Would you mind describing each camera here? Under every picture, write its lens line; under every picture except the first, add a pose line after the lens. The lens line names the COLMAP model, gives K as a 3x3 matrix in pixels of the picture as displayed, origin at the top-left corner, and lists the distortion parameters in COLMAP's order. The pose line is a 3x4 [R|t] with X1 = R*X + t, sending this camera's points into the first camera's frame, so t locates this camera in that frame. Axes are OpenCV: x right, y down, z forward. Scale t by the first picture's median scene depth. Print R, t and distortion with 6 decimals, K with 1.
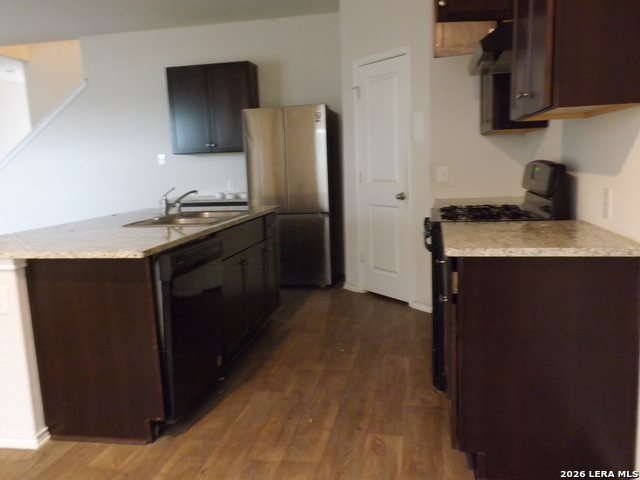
lens RADIAL K [[543.6, 0, 320.0], [0, 543.6, 240.0], [0, 0, 1]] dist [0.000482, -0.008431]
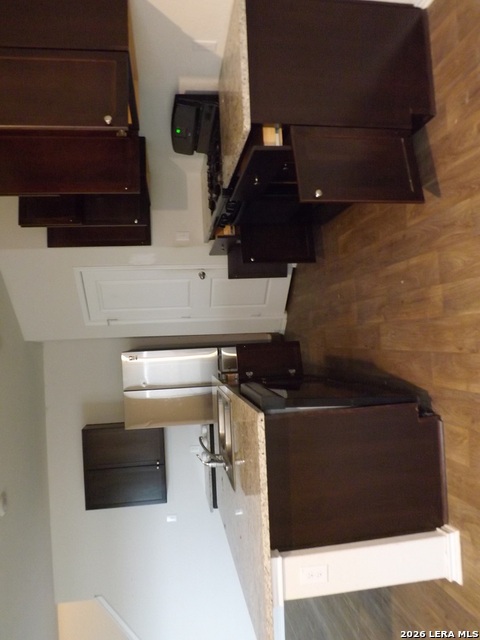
lens RADIAL K [[469.5, 0, 240.0], [0, 469.5, 320.0], [0, 0, 1]] dist [-0.060092, 0.005167]
pose [[-0.034092, -0.972431, 0.230684, -0.313068], [0.999391, -0.034874, 0.000686, -0.006276], [0.007377, 0.230567, 0.973028, 0.081848]]
